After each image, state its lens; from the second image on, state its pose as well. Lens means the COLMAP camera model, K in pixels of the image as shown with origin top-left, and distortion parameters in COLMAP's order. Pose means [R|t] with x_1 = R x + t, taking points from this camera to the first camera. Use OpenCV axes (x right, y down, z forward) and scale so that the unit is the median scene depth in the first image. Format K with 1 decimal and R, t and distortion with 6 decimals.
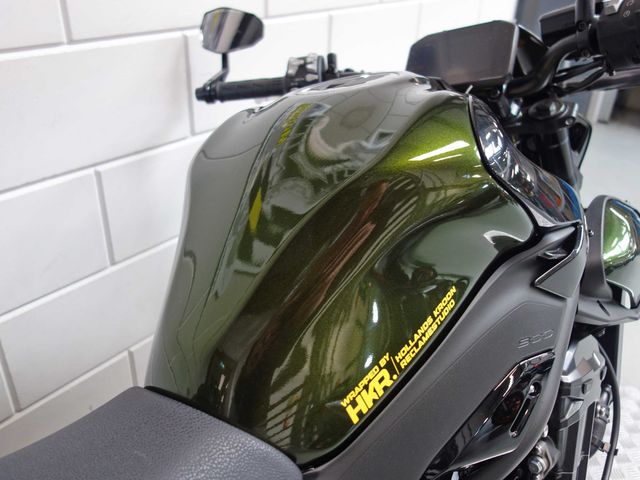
lens RADIAL K [[560.5, 0, 322.4], [0, 560.5, 240.5], [0, 0, 1]] dist [0.003034, 0.001228]
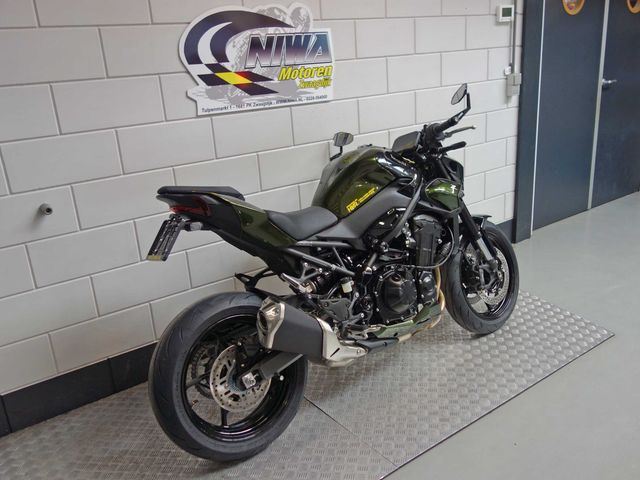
lens RADIAL K [[560.5, 0, 322.4], [0, 560.5, 240.5], [0, 0, 1]] dist [0.003034, 0.001228]
pose [[0.950039, -0.030387, -0.310650, 0.960405], [-0.020933, 0.986807, -0.160544, 0.964818], [0.311430, 0.159025, 0.936868, -2.626641]]
